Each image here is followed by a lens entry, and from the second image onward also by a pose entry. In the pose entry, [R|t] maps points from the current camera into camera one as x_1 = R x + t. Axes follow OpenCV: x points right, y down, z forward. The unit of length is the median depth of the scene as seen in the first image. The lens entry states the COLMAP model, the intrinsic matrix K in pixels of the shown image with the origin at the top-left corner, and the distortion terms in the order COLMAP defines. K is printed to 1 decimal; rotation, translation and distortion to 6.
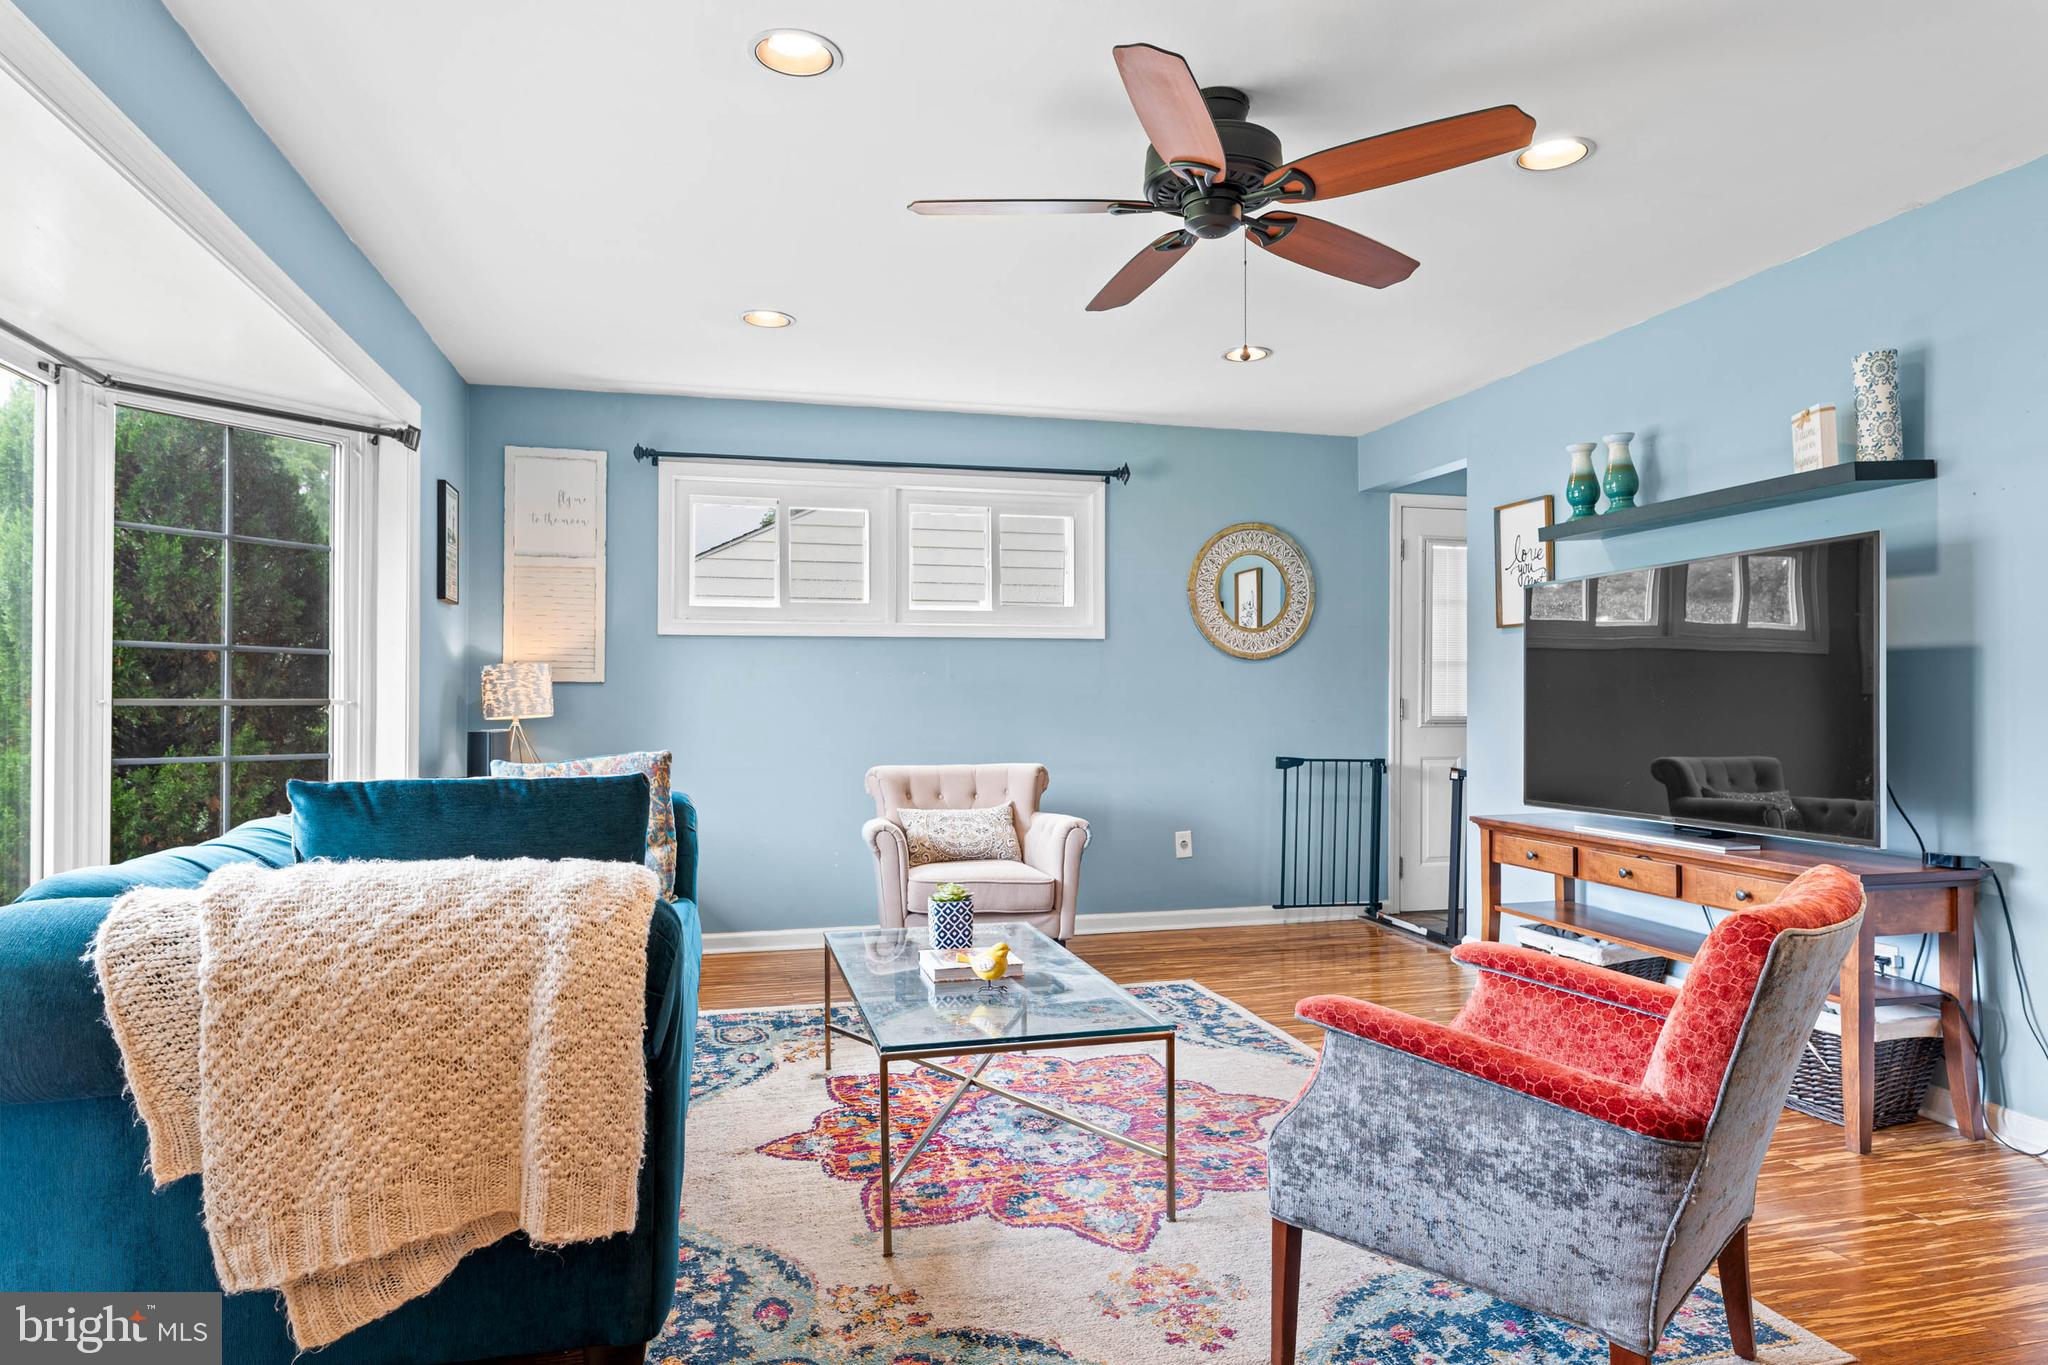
lens RADIAL K [[1184.5, 0, 970.3], [0, 1184.5, 698.4], [0, 0, 1]] dist [0.005390, 0.001384]
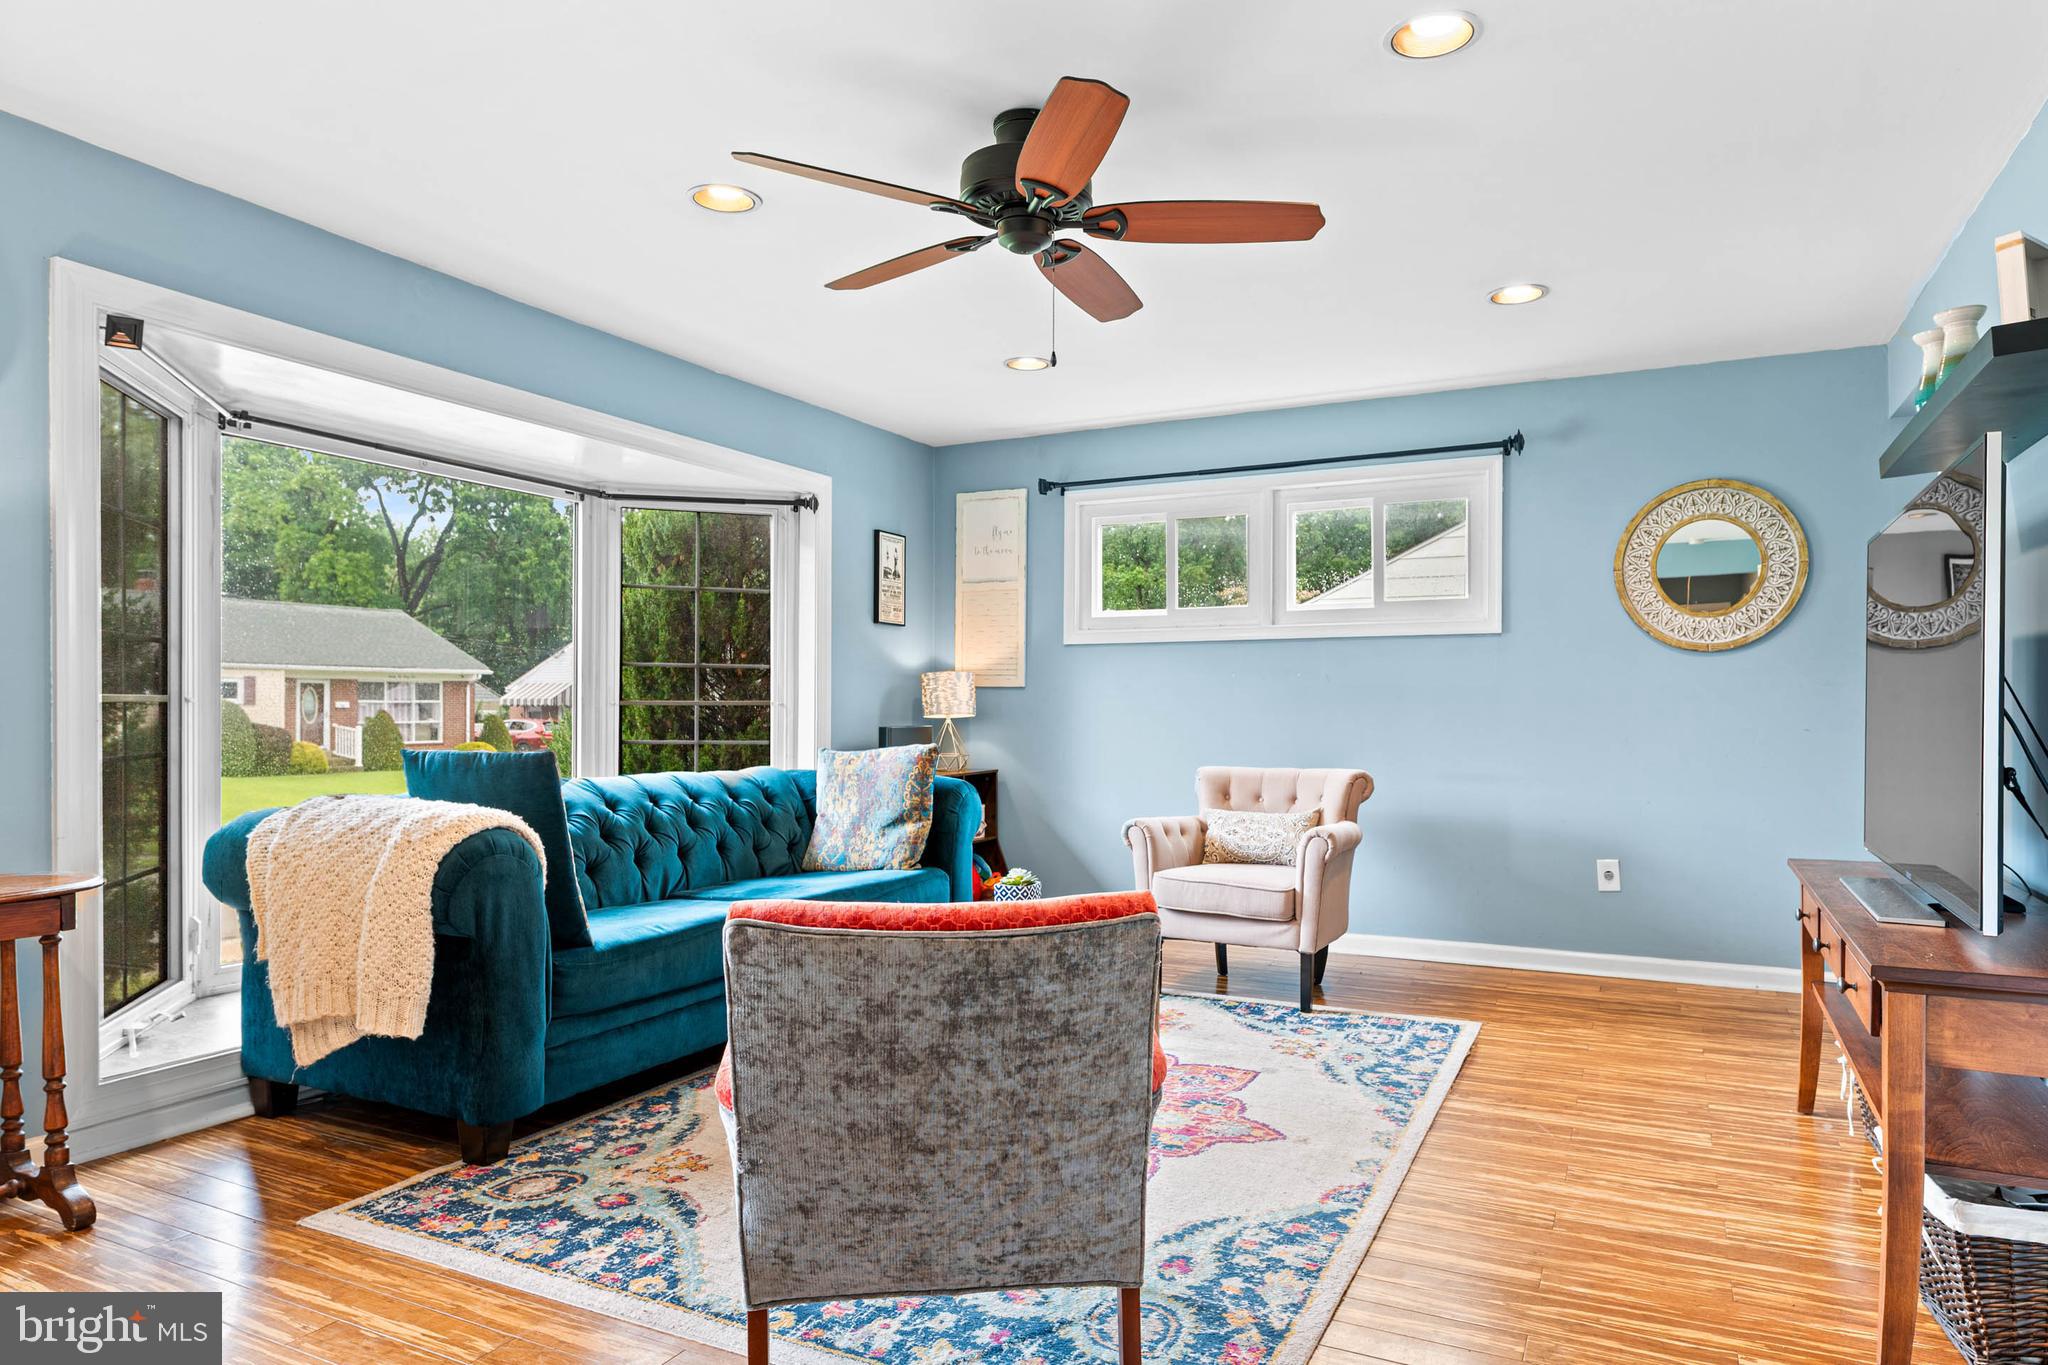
lens RADIAL K [[1184.5, 0, 1019.6], [0, 1184.5, 711.4], [0, 0, 1]] dist [0.005390, 0.001384]
pose [[0.767776, 0.005130, -0.640698, 0.572983], [0.000062, 0.999967, 0.008082, 0.001291], [0.640718, -0.006245, 0.767750, 0.134195]]
